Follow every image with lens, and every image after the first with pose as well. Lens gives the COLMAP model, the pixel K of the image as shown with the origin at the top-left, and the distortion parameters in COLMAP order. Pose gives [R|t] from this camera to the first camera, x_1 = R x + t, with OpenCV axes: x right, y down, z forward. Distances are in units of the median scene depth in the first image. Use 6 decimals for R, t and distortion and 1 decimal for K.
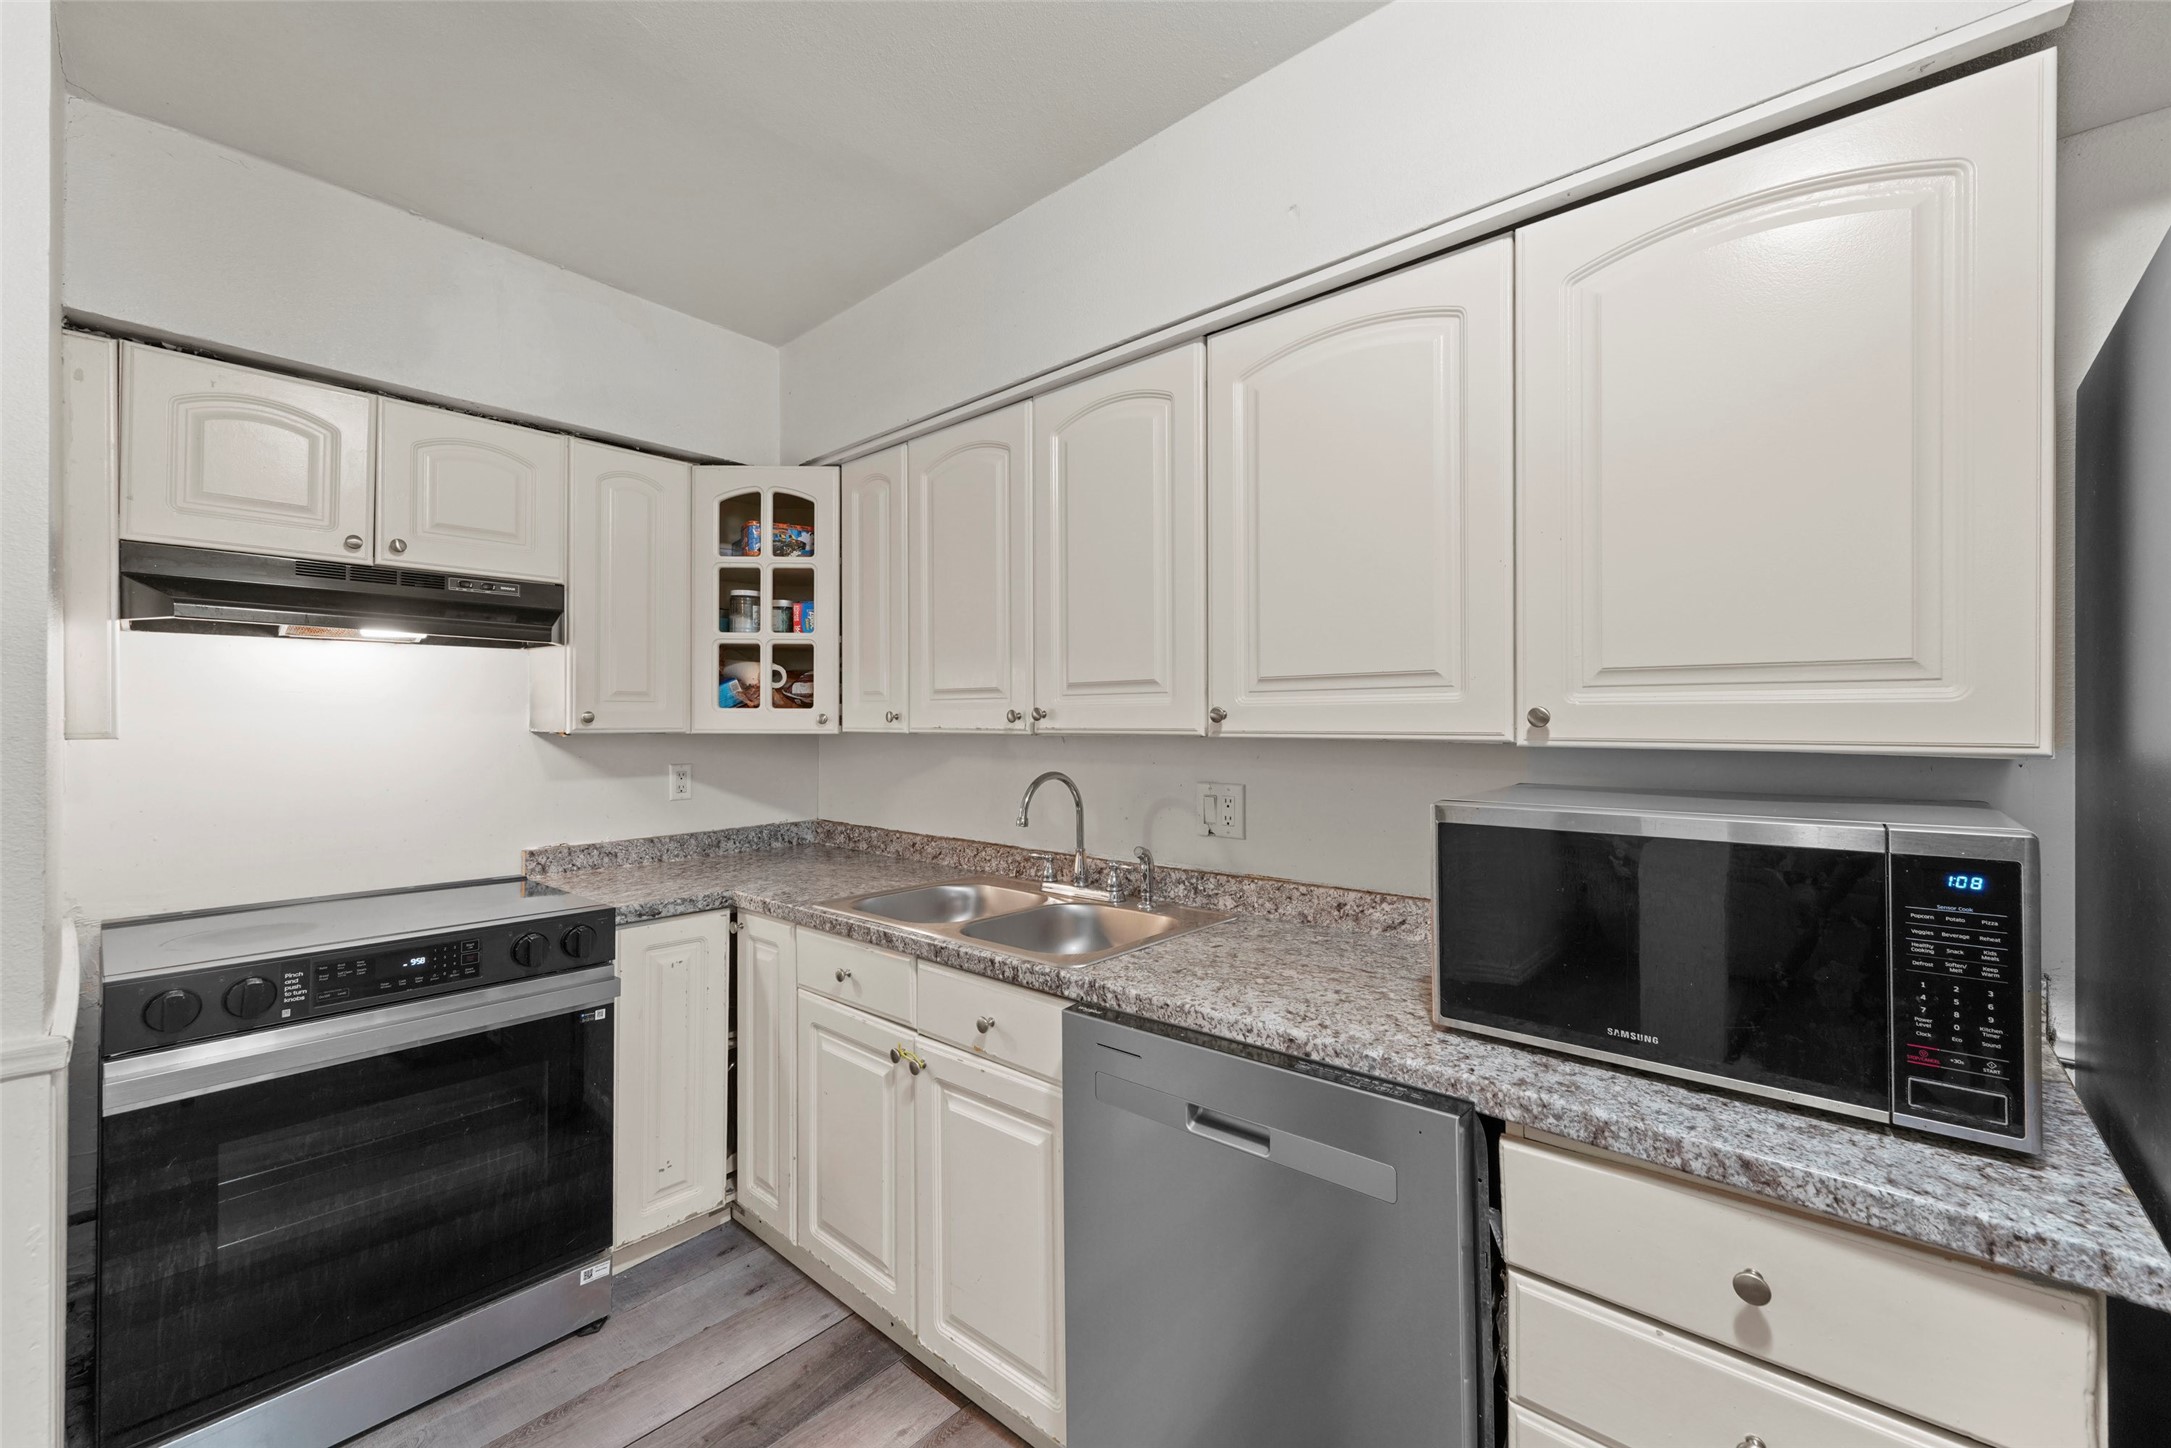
lens RADIAL K [[880.1, 0, 1091.8], [0, 880.1, 721.8], [0, 0, 1]] dist [0.001802, 0.000022]
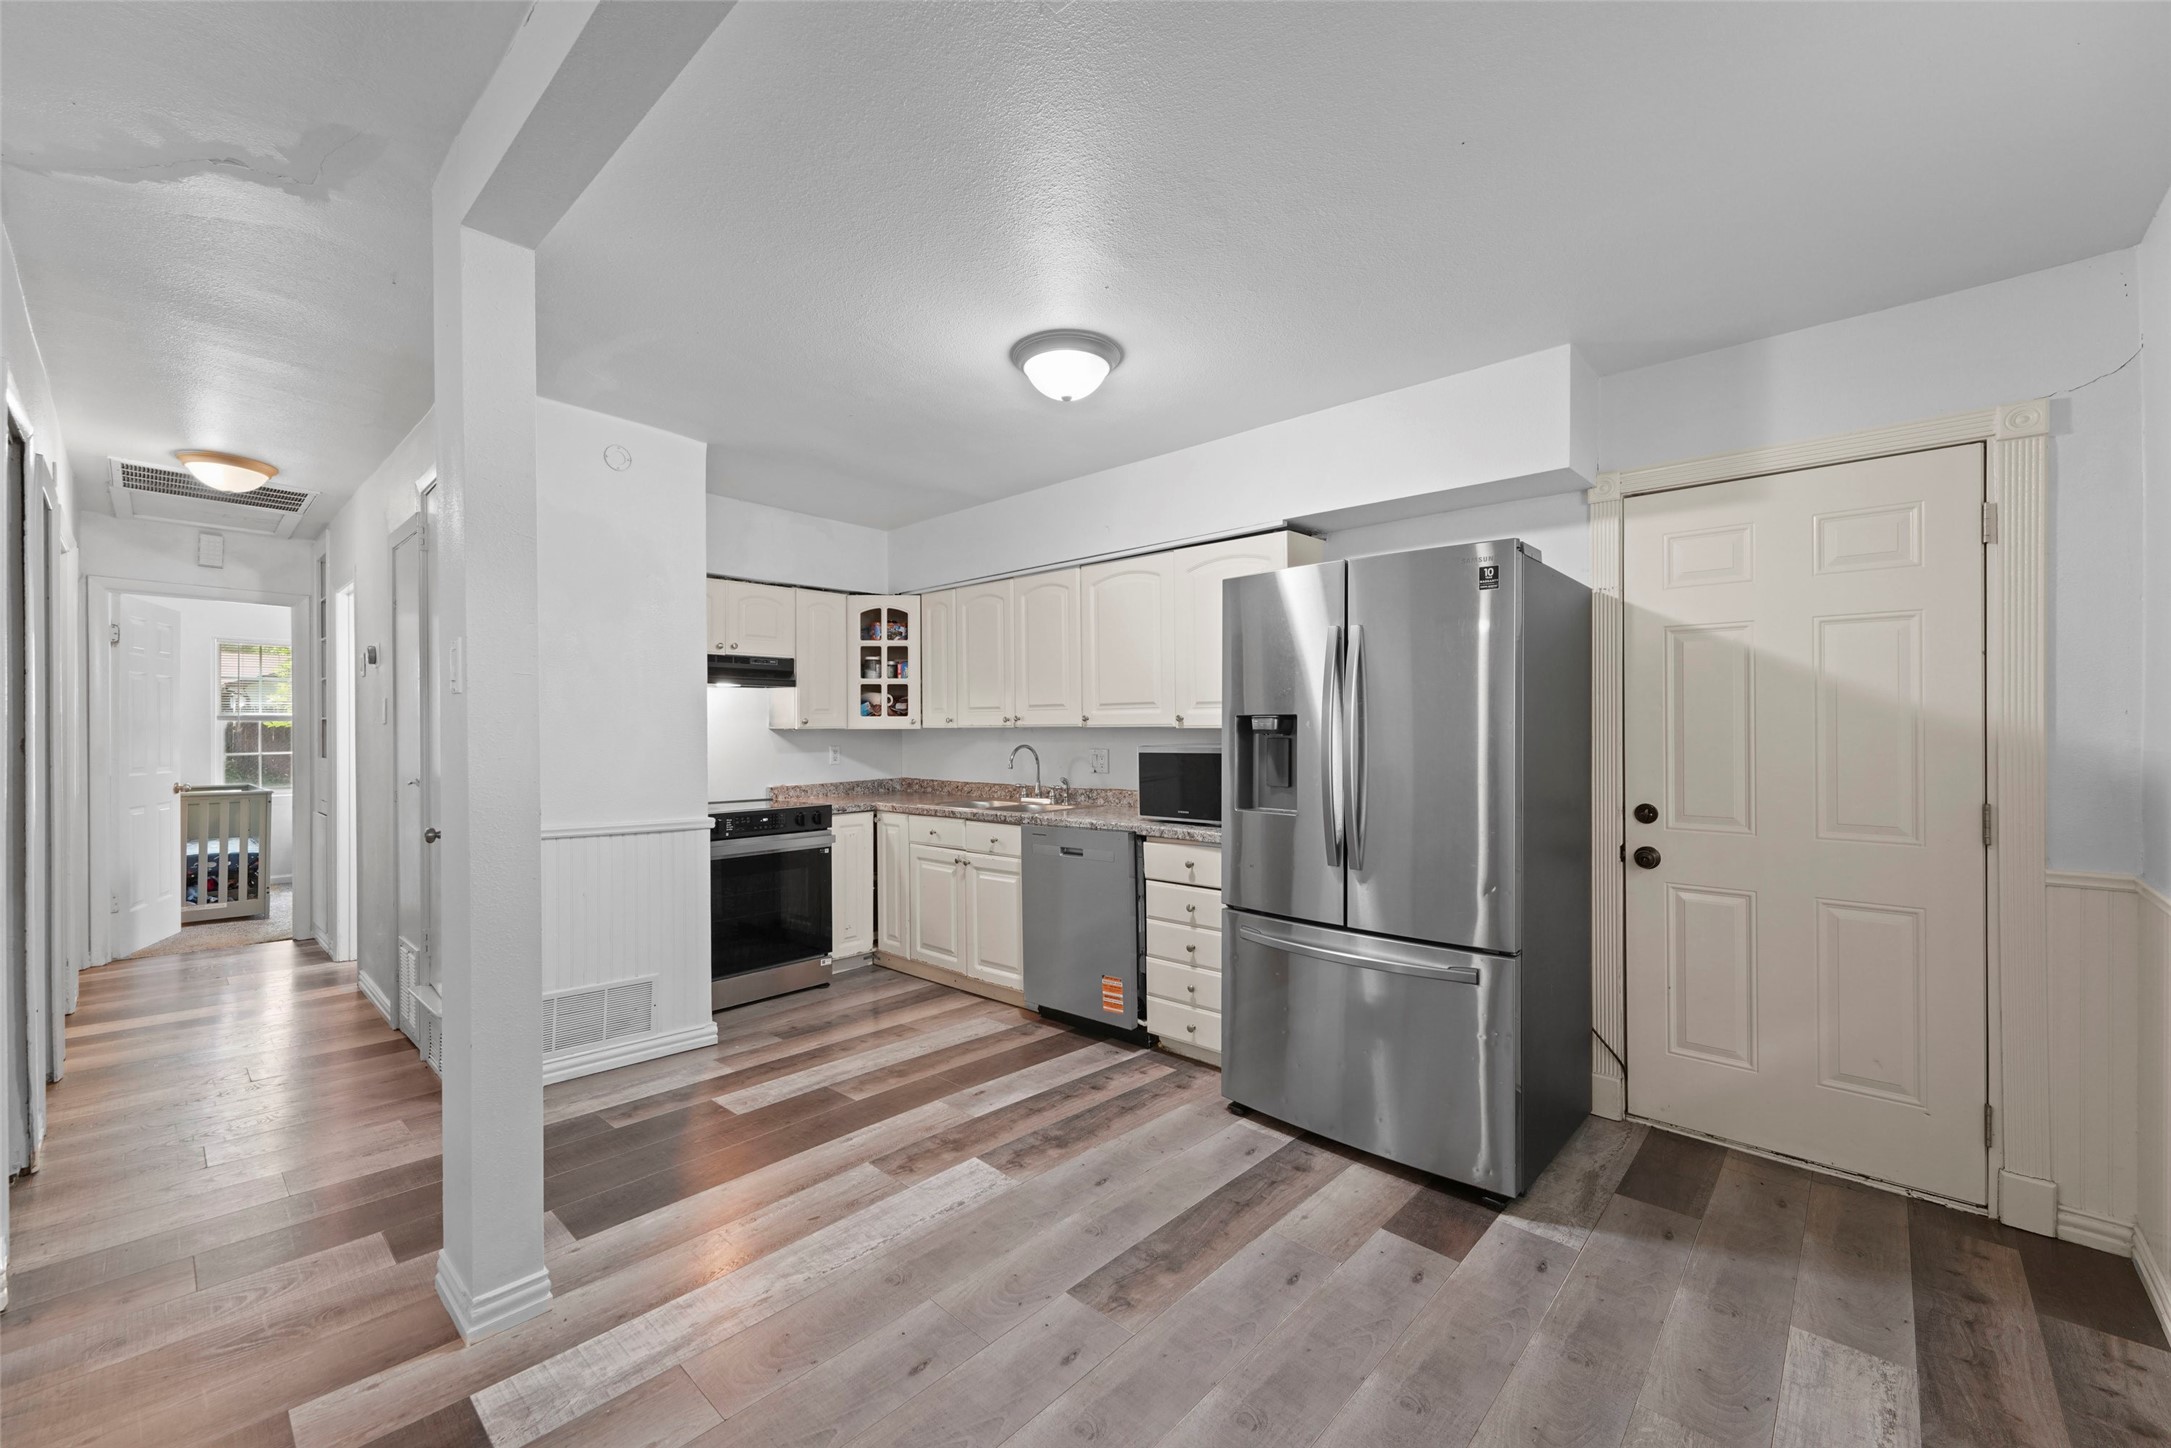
lens RADIAL K [[880.1, 0, 1081.5], [0, 880.1, 731.1], [0, 0, 1]] dist [0.001802, 0.000022]
pose [[0.999620, -0.006642, -0.026752, 0.143024], [0.006824, 0.999954, 0.006707, 0.008410], [0.026707, -0.006887, 0.999620, -1.082538]]
